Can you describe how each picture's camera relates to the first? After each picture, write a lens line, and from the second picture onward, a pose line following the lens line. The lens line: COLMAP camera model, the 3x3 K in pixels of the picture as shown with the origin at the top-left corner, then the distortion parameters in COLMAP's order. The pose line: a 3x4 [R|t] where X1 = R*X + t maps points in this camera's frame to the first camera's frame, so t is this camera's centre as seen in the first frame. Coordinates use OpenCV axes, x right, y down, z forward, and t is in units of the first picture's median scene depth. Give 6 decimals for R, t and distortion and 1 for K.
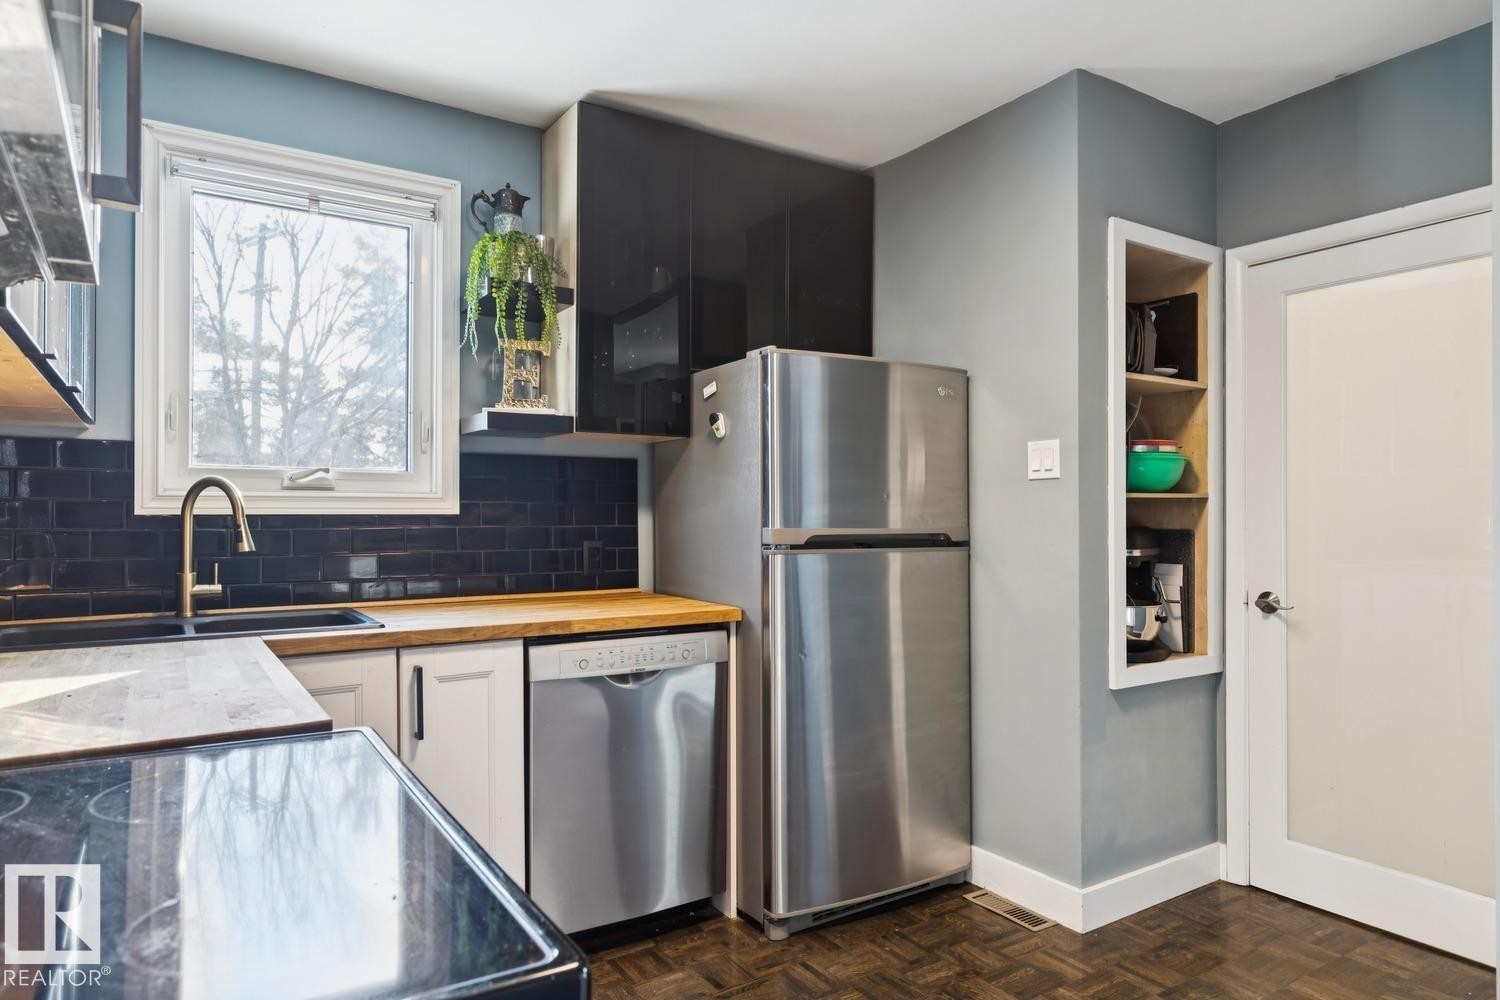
lens RADIAL K [[916.5, 0, 757.3], [0, 916.5, 497.8], [0, 0, 1]] dist [0.004873, 0.000212]
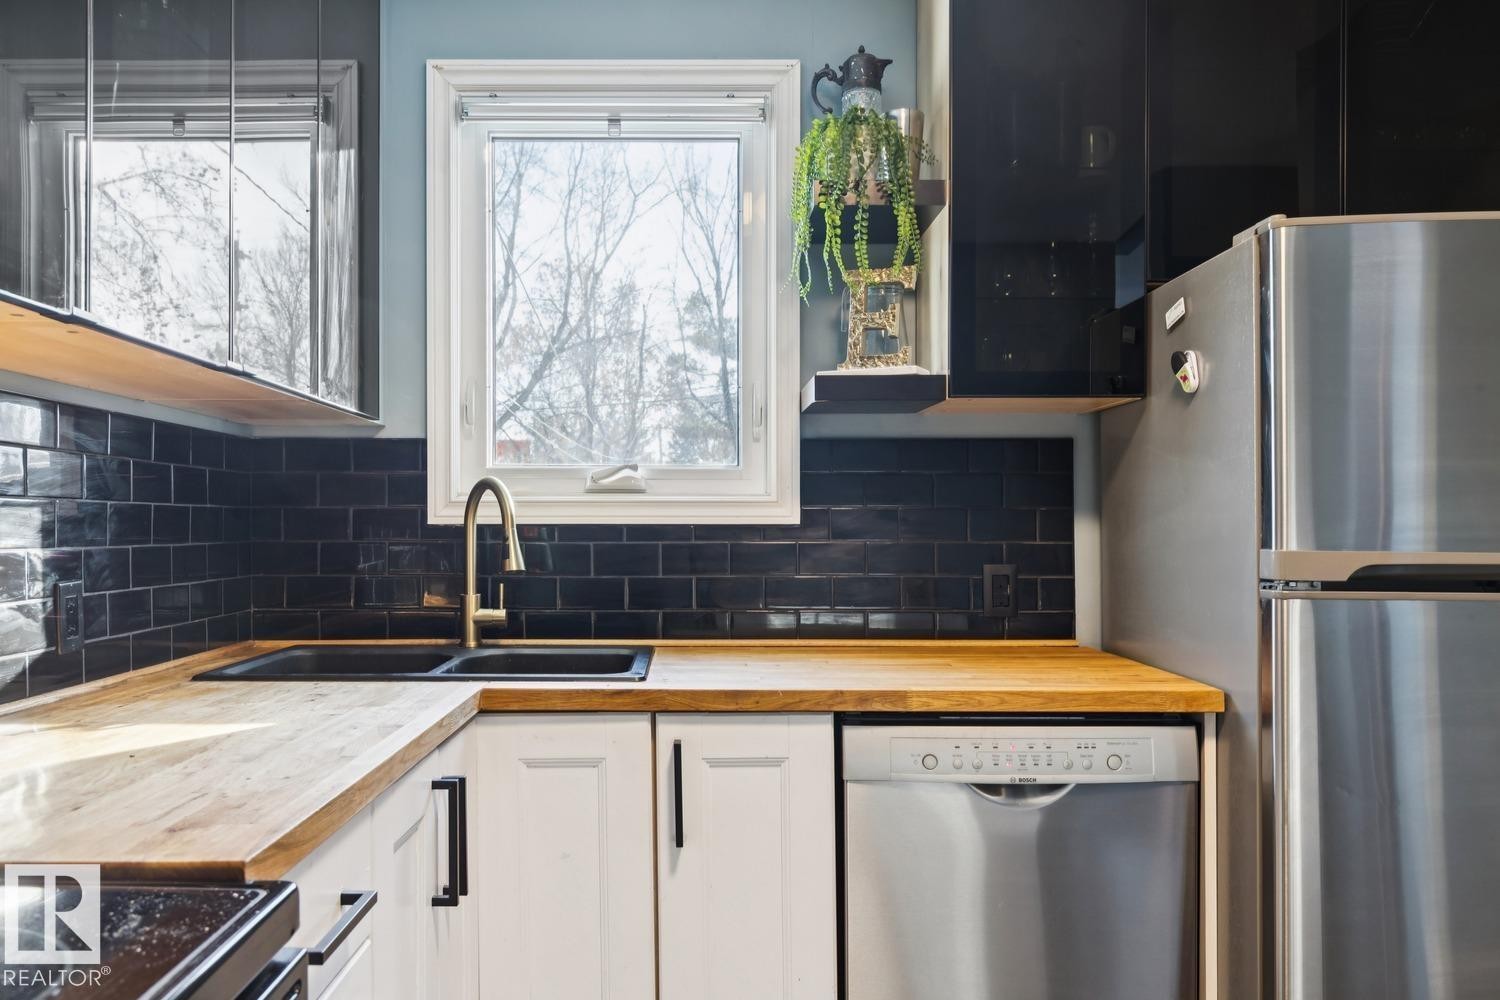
lens RADIAL K [[1108.7, 0, 670.0], [0, 1108.7, 514.2], [0, 0, 1]] dist [0.003858, 0.001374]
pose [[0.831319, -0.004136, -0.555781, 0.078956], [0.009188, 0.999938, 0.006303, 0.004137], [0.555720, -0.010346, 0.831305, 0.239895]]
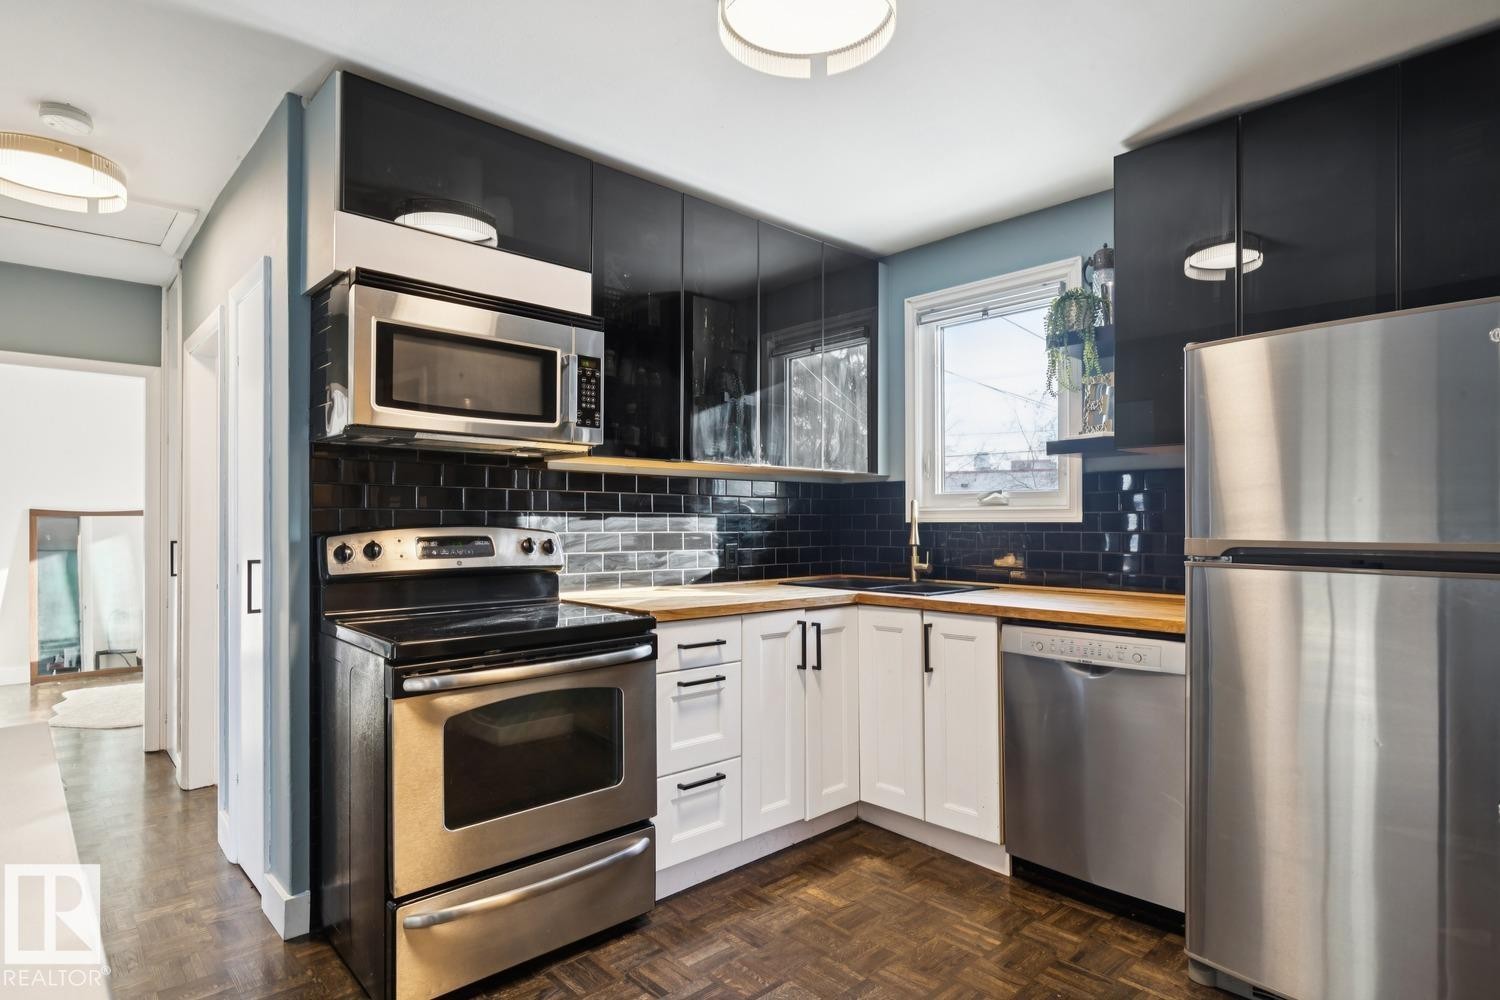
lens RADIAL K [[782.3, 0, 757.5], [0, 782.3, 499.7], [0, 0, 1]] dist [-0.001139, -0.000535]
pose [[0.179788, -0.026403, -0.983351, 0.693273], [0.018463, 0.999554, -0.023462, 0.004349], [0.983532, -0.013938, 0.180195, 0.404066]]
